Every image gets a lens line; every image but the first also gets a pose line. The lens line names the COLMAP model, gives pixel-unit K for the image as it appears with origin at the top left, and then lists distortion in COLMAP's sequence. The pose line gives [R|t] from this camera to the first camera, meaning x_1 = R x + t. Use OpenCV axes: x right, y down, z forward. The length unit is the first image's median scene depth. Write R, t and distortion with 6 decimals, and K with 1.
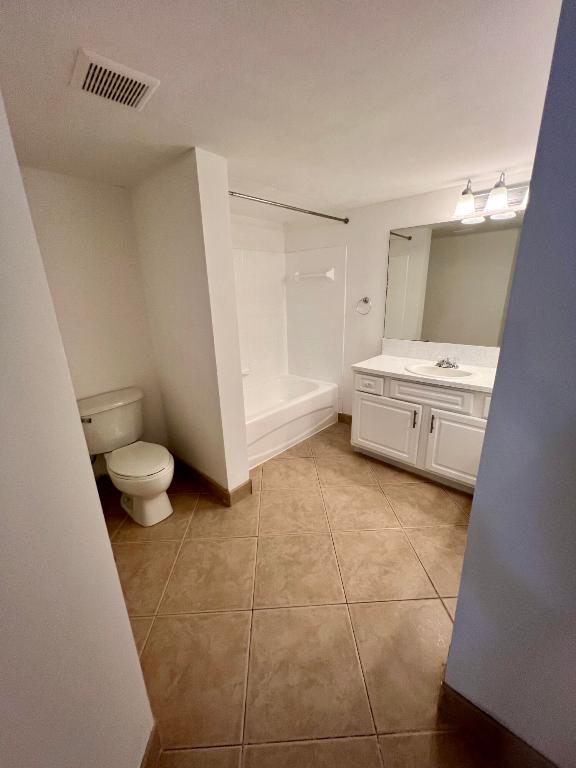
lens RADIAL K [[310.6, 0, 288.9], [0, 310.6, 385.4], [0, 0, 1]] dist [0.010626, -0.000267]
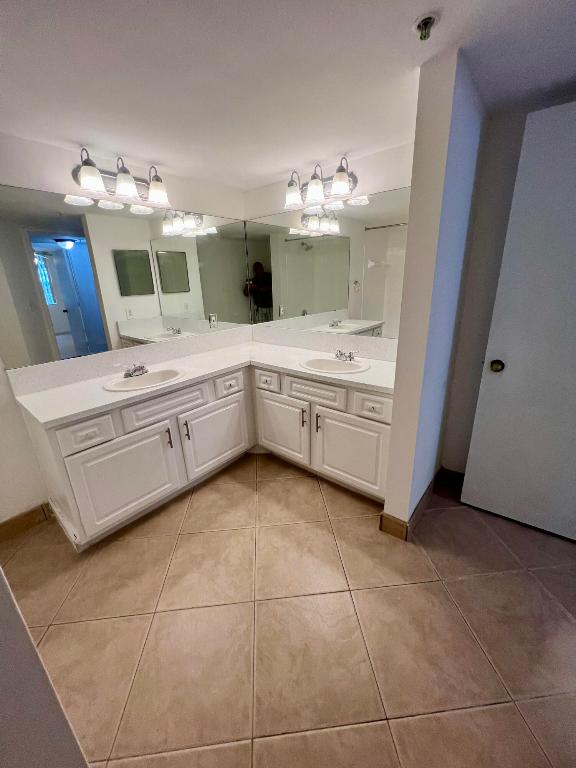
lens RADIAL K [[310.6, 0, 289.6], [0, 310.6, 382.8], [0, 0, 1]] dist [0.010626, -0.000267]
pose [[-0.051269, -0.298379, 0.953070, -0.378270], [0.320349, 0.898981, 0.298678, -0.176587], [-0.945911, 0.320628, 0.049496, 0.623502]]
